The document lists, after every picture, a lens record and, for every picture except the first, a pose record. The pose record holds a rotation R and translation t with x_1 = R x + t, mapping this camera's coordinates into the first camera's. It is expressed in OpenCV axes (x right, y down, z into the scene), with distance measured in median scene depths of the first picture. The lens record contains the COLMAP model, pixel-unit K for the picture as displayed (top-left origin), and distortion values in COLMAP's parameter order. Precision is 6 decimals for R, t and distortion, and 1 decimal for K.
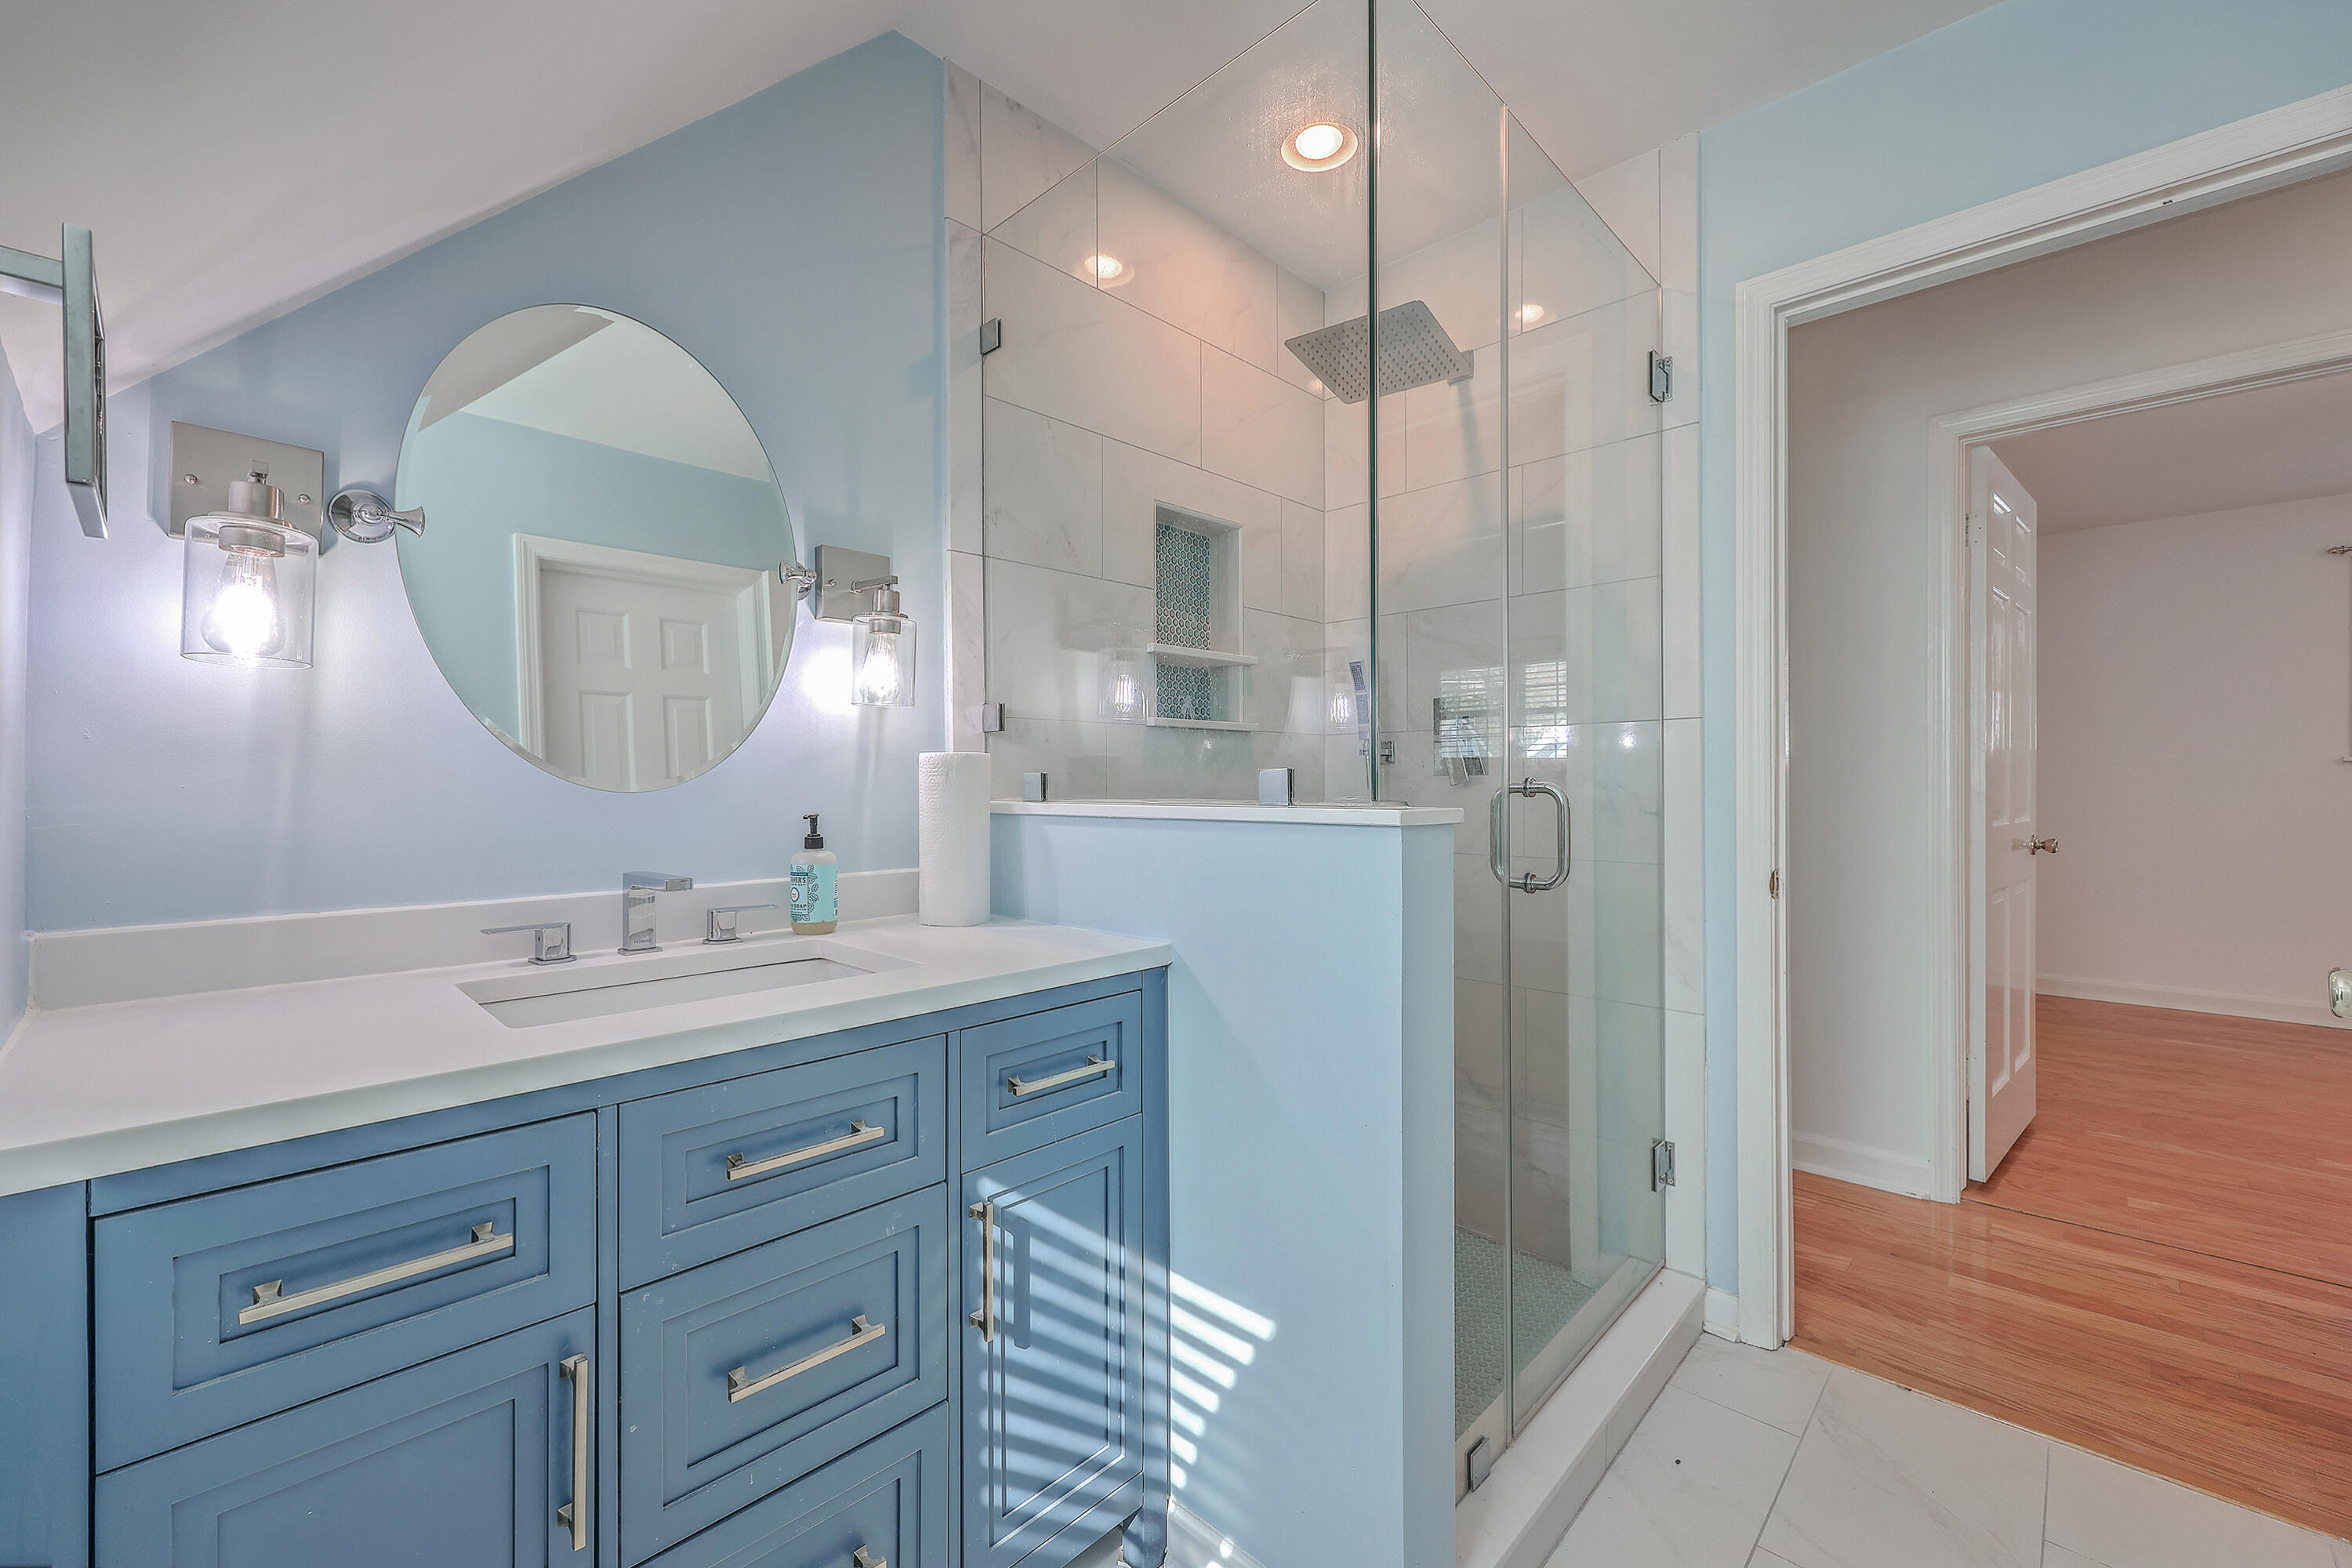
lens RADIAL K [[958.1, 0, 1172.2], [0, 958.1, 771.5], [0, 0, 1]] dist [0.000802, 0.000143]
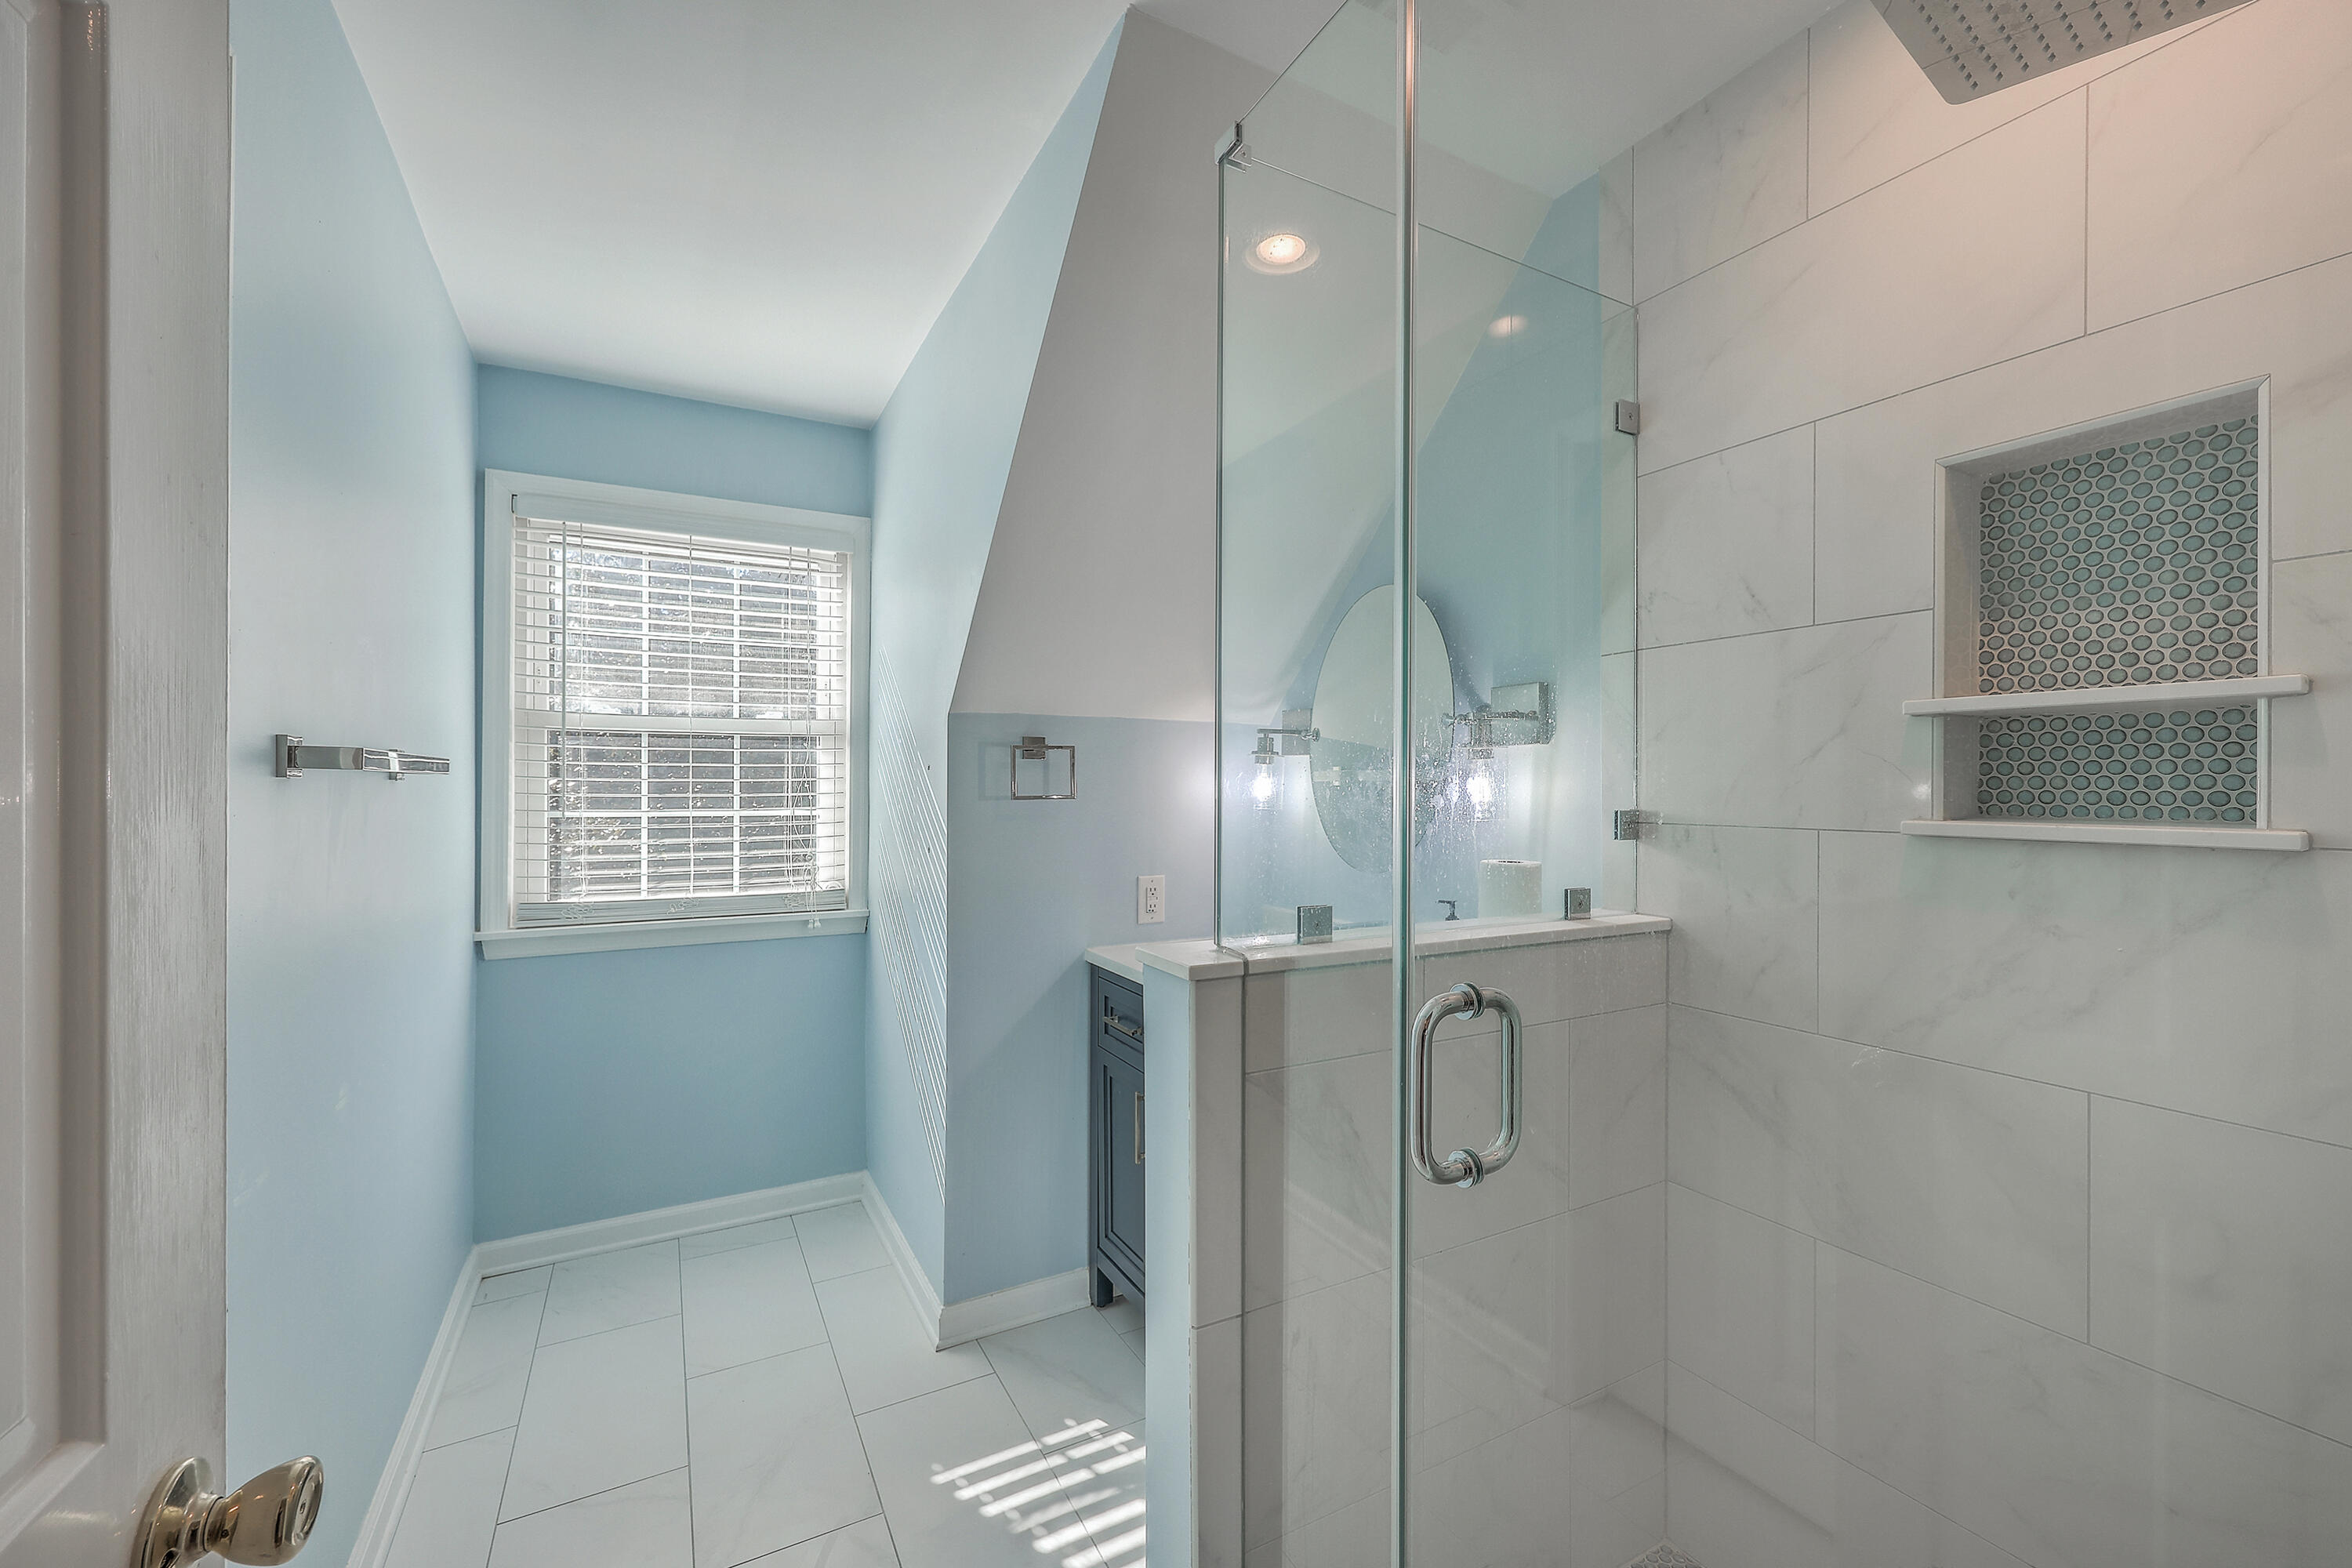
lens RADIAL K [[958.1, 0, 1173.6], [0, 958.1, 794.8], [0, 0, 1]] dist [0.000802, 0.000143]
pose [[-0.305919, 0.002554, -0.952054, 0.831041], [0.000963, 0.999997, 0.002373, -0.086235], [0.952057, -0.000191, -0.305920, 0.851400]]
